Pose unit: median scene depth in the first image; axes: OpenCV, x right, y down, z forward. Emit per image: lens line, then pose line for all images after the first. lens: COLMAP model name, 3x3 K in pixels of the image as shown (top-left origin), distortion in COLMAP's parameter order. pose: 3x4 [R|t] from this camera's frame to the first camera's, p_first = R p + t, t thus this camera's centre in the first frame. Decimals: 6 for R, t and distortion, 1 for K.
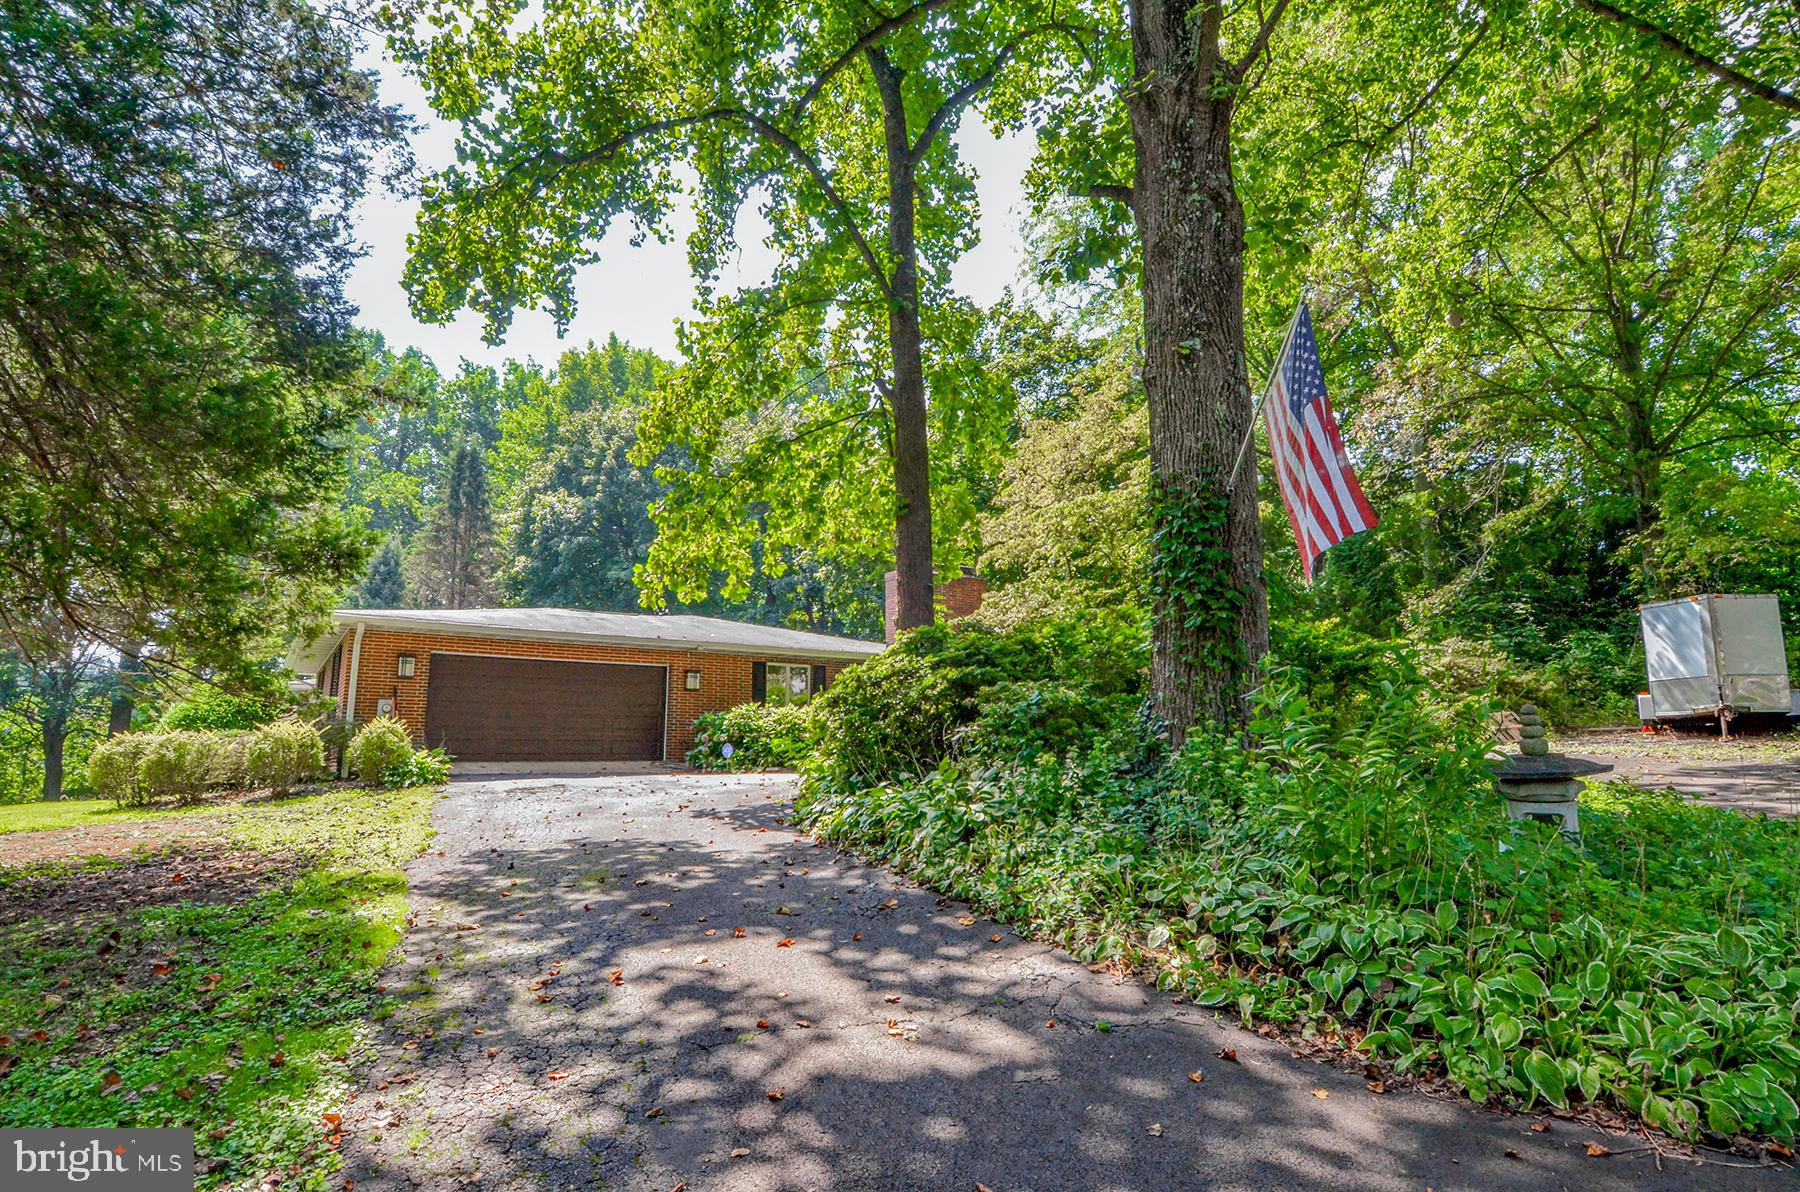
lens RADIAL K [[935.6, 0, 900.0], [0, 935.6, 596.0], [0, 0, 1]] dist [-0.001797, -0.000249]
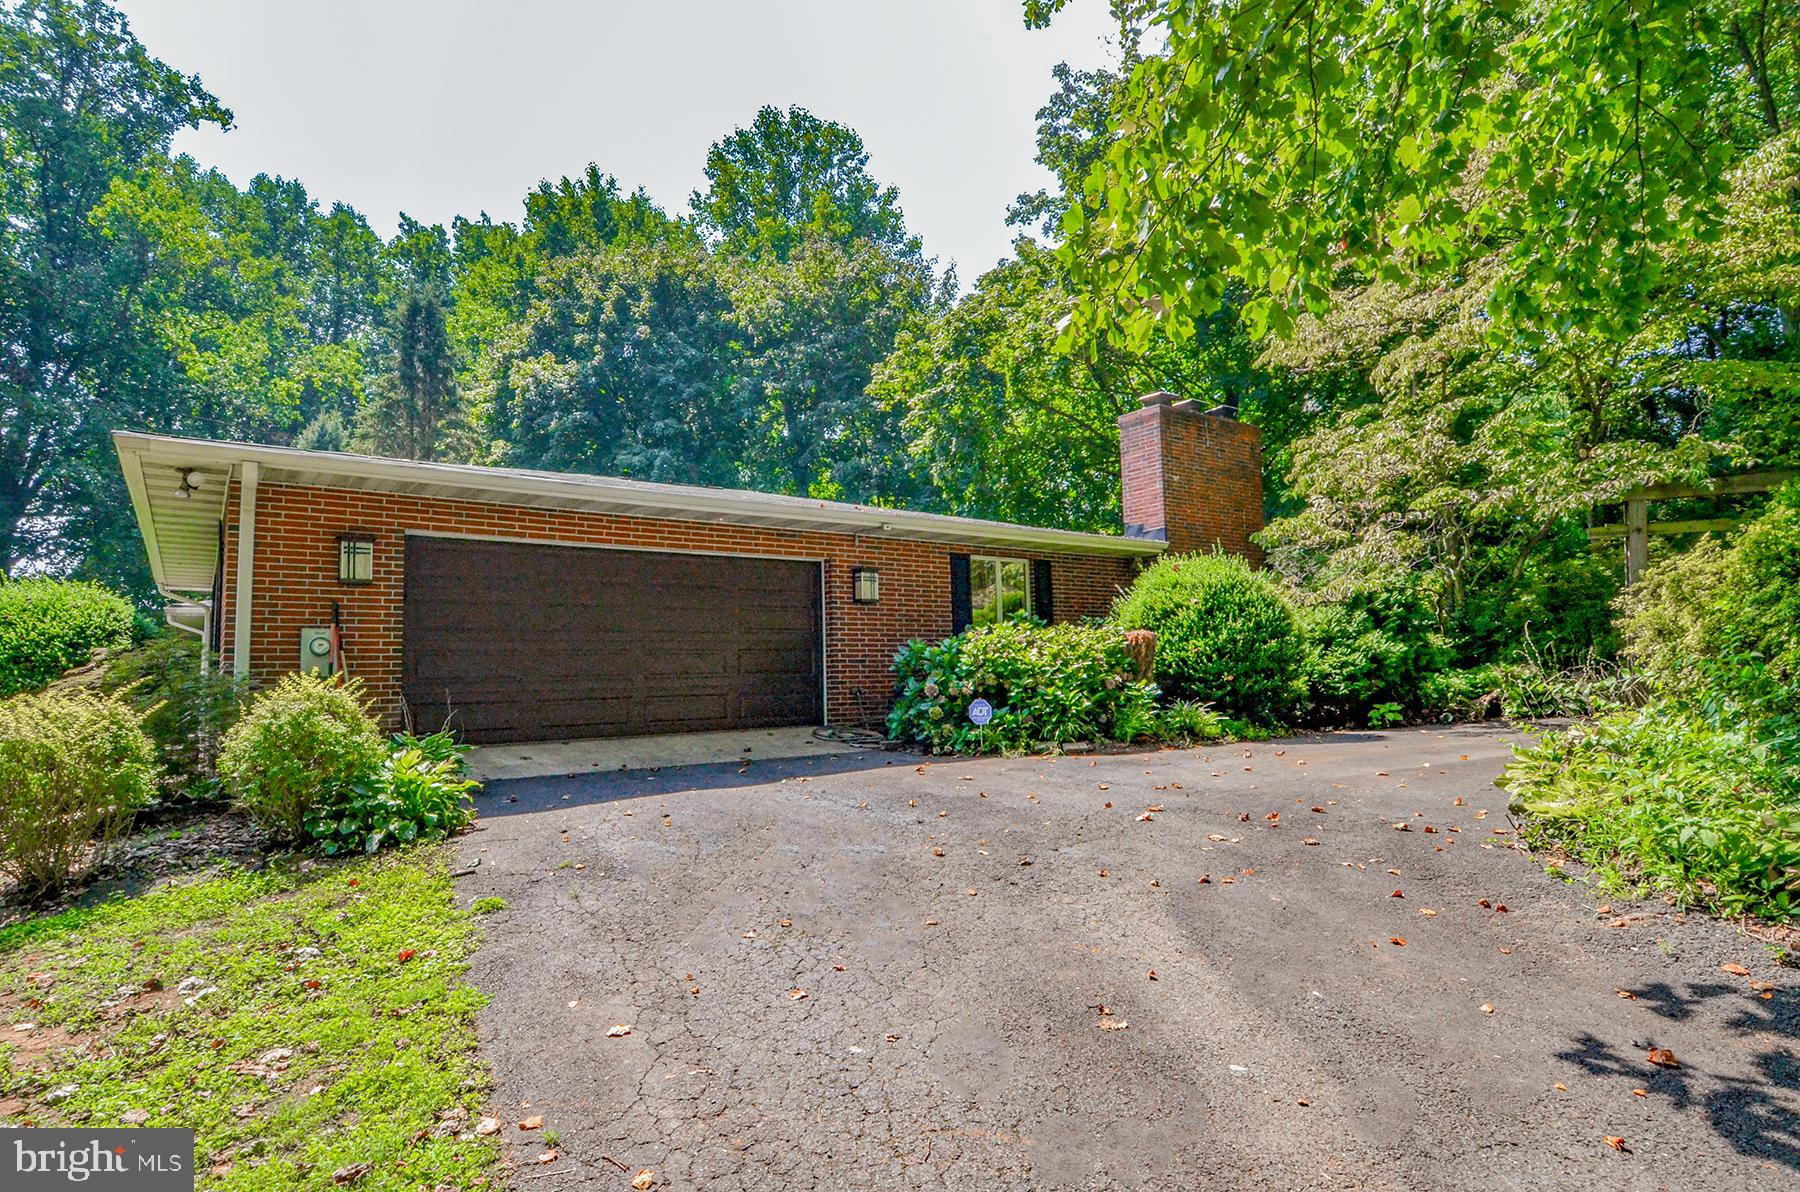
lens RADIAL K [[1002.1, 0, 903.8], [0, 1002.1, 576.2], [0, 0, 1]] dist [-0.002102, -0.001749]
pose [[0.999681, -0.018833, 0.016855, -0.088376], [0.017651, 0.997550, 0.067689, 0.018650], [-0.018088, -0.067370, 0.997564, 0.166198]]
